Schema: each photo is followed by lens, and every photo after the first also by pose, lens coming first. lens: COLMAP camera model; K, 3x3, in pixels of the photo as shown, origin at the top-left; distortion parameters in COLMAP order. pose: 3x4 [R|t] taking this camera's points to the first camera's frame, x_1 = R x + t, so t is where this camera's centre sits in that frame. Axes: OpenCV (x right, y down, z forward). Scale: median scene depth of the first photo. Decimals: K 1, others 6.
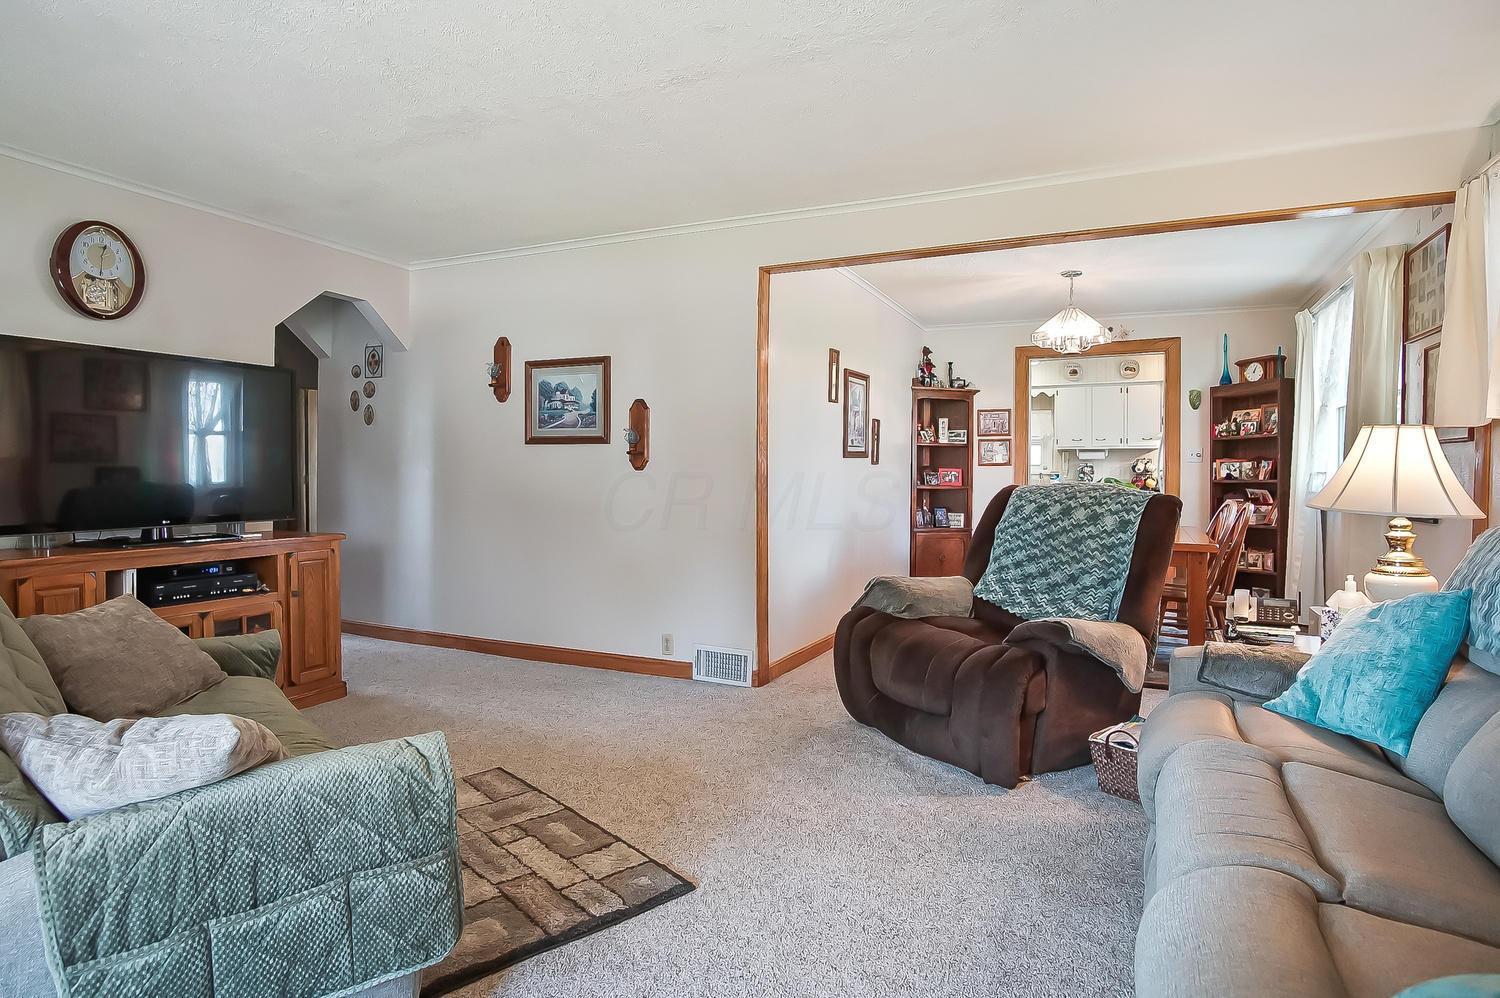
lens RADIAL K [[813.6, 0, 742.7], [0, 813.6, 489.1], [0, 0, 1]] dist [-0.022607, 0.000275]
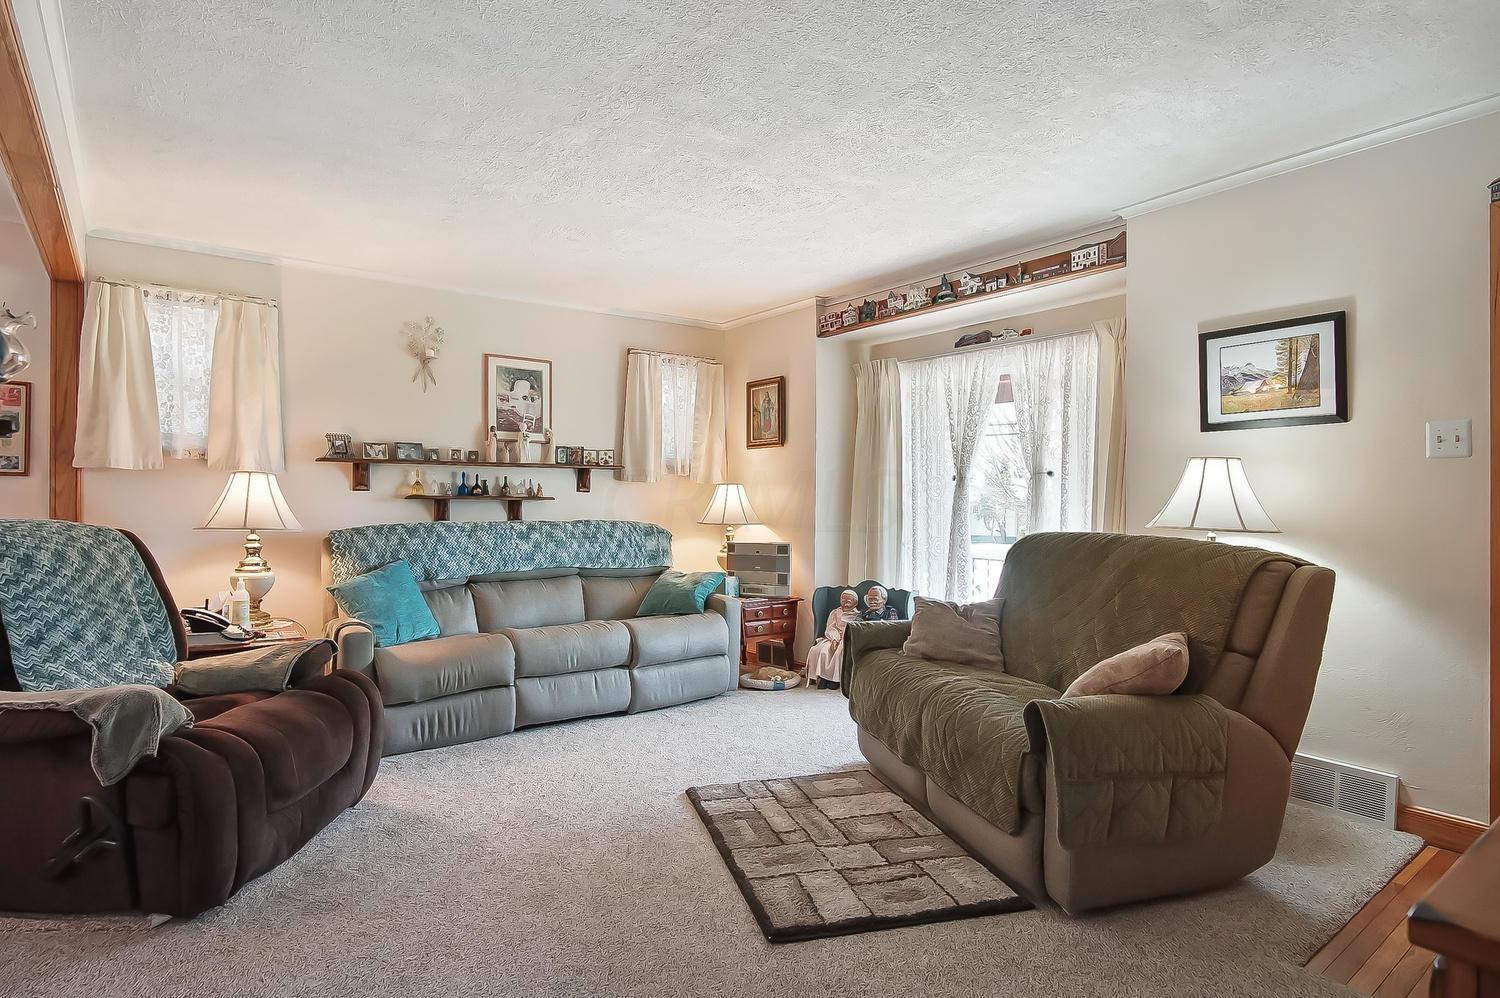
lens RADIAL K [[813.6, 0, 758.1], [0, 813.6, 502.8], [0, 0, 1]] dist [-0.022607, 0.000275]
pose [[-0.895926, -0.006940, 0.444150, -0.511339], [0.001566, 0.999822, 0.018781, -0.036380], [-0.444202, 0.017522, -0.895756, 1.389657]]
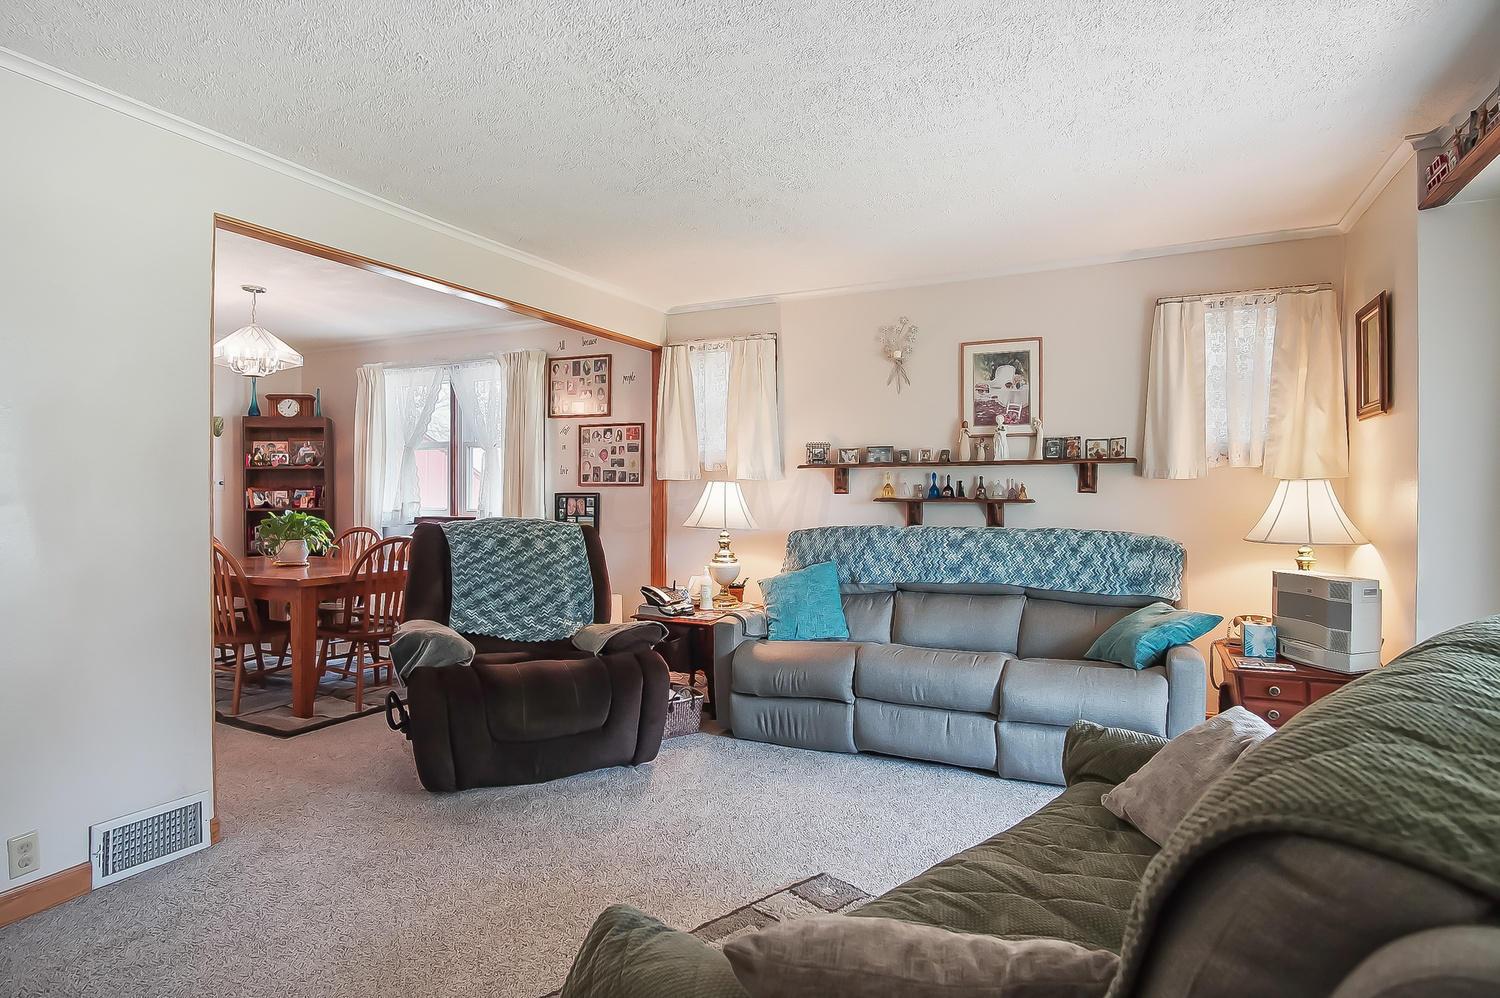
lens RADIAL K [[813.6, 0, 737.9], [0, 813.6, 492.8], [0, 0, 1]] dist [-0.022607, 0.000275]
pose [[0.012364, -0.005661, 0.999908, -0.761141], [0.019195, 0.999801, 0.005423, -0.045069], [-0.999739, 0.019126, 0.012470, 0.675574]]
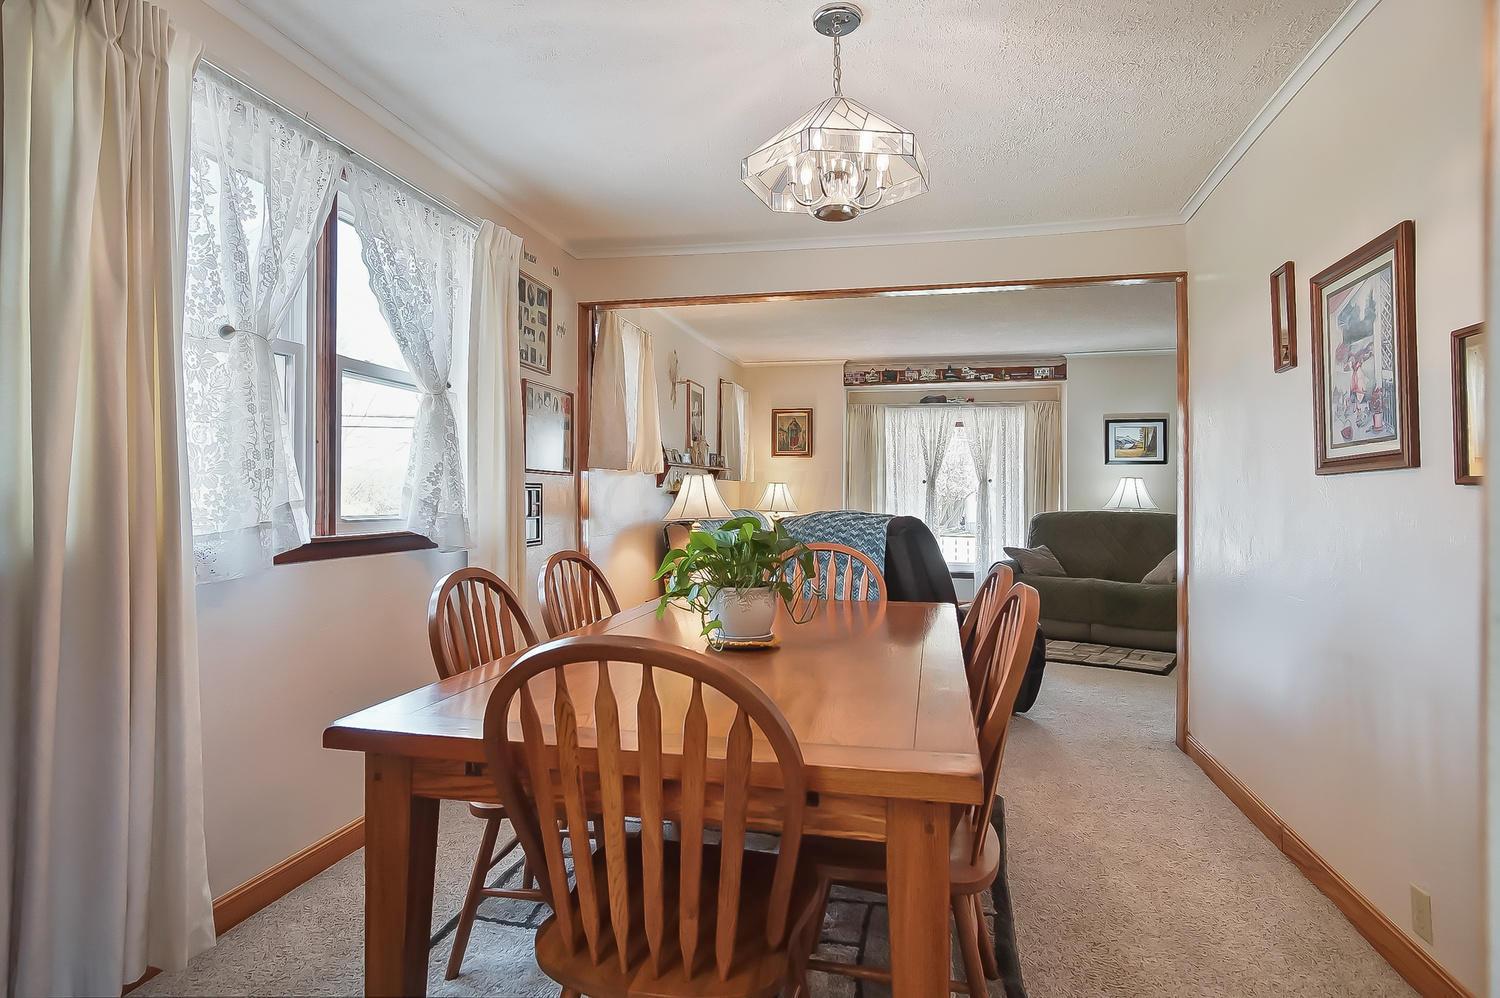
lens RADIAL K [[813.6, 0, 741.8], [0, 813.6, 498.6], [0, 0, 1]] dist [-0.022607, 0.000275]
pose [[-0.974737, -0.011189, -0.223075, 0.838932], [-0.015281, 0.999745, 0.016626, -0.034900], [0.222832, 0.019615, -0.974660, 2.134746]]
